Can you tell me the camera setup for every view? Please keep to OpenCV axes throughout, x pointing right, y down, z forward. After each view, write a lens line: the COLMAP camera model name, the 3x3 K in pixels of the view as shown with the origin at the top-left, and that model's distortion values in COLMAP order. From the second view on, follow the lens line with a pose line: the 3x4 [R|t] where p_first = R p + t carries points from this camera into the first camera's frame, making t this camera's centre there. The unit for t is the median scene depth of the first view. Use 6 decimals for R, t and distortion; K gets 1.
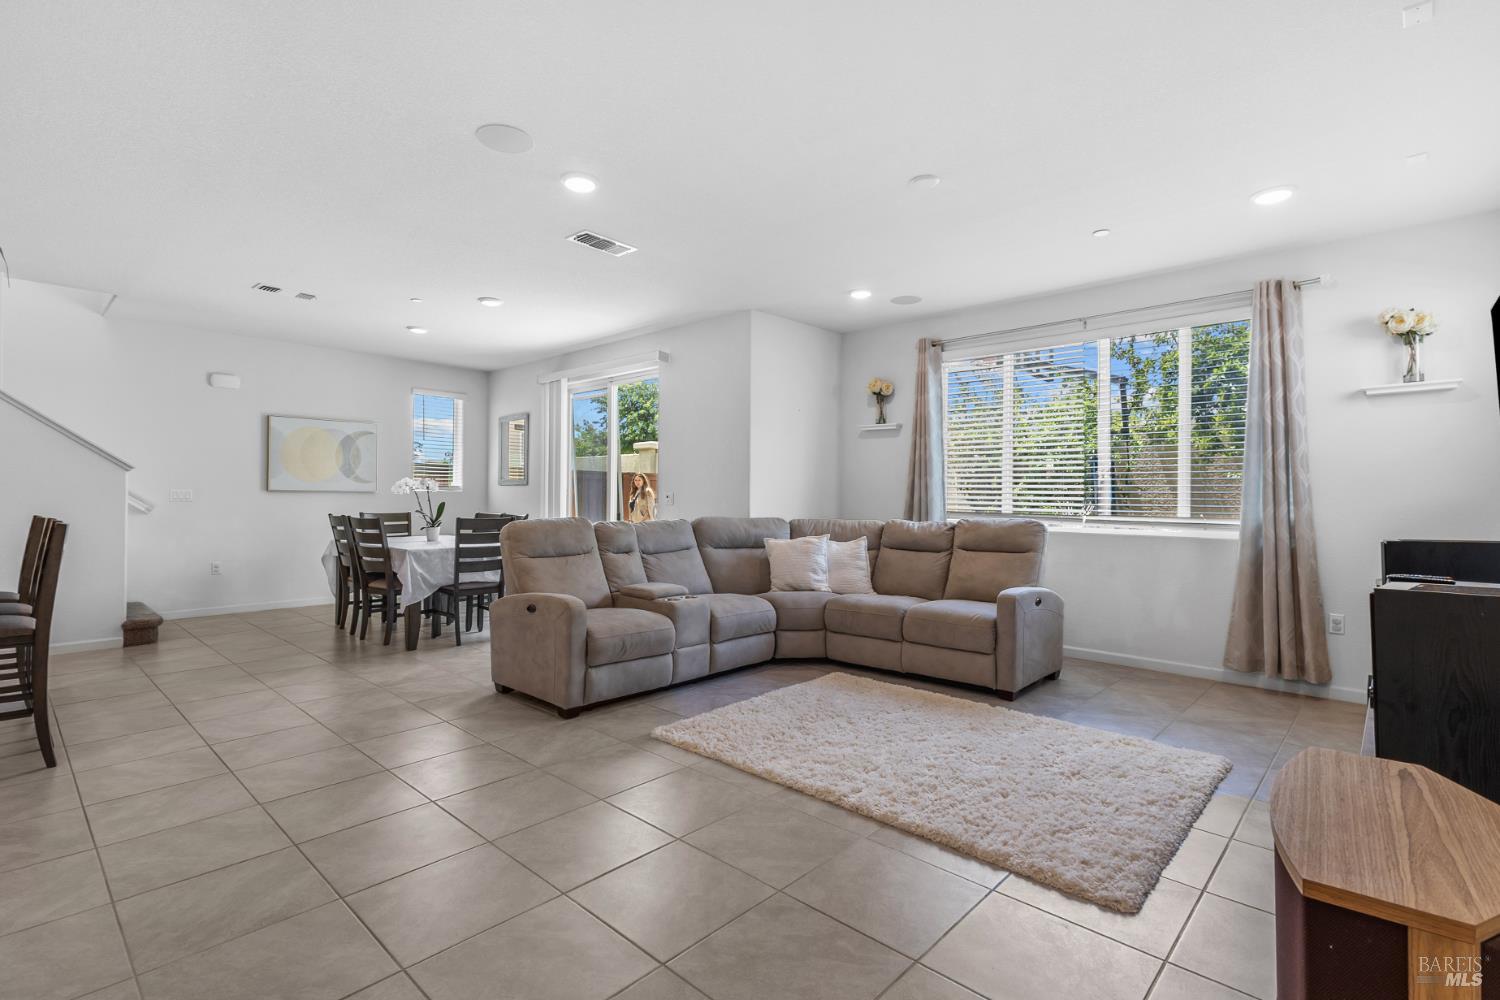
lens RADIAL K [[698.4, 0, 736.4], [0, 698.4, 492.4], [0, 0, 1]] dist [0.018914, -0.004641]
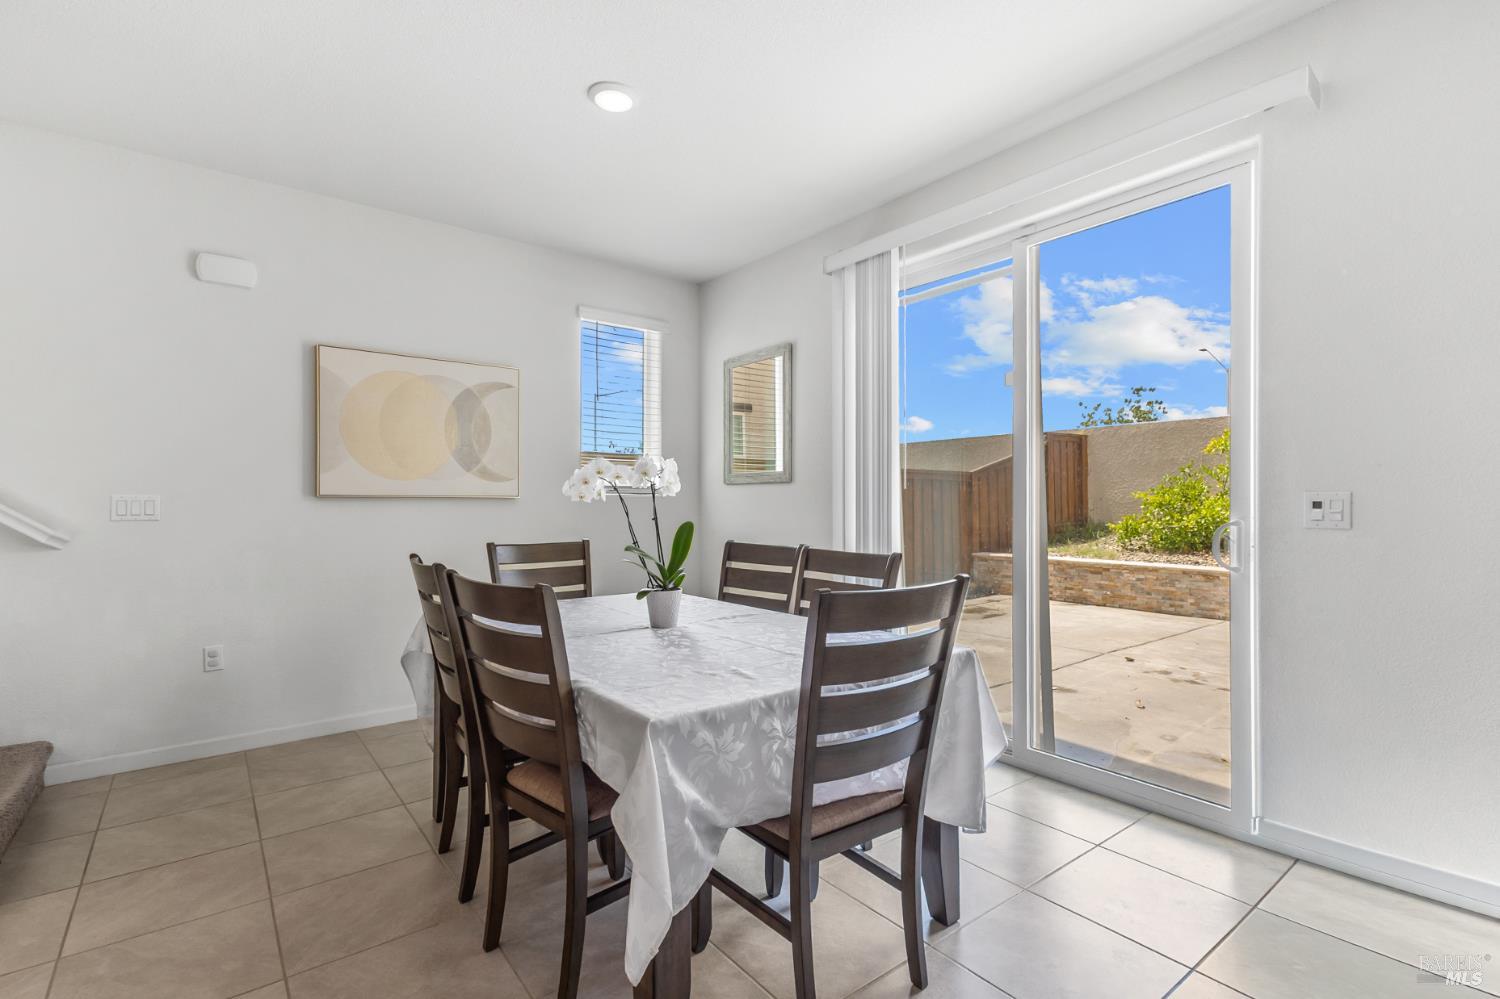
lens RADIAL K [[698.4, 0, 727.8], [0, 698.4, 484.6], [0, 0, 1]] dist [0.018914, -0.004641]
pose [[0.985719, -0.011922, -0.167975, -0.395303], [0.009000, 0.999795, -0.018145, 0.000503], [0.168157, 0.016374, 0.985624, 0.746659]]
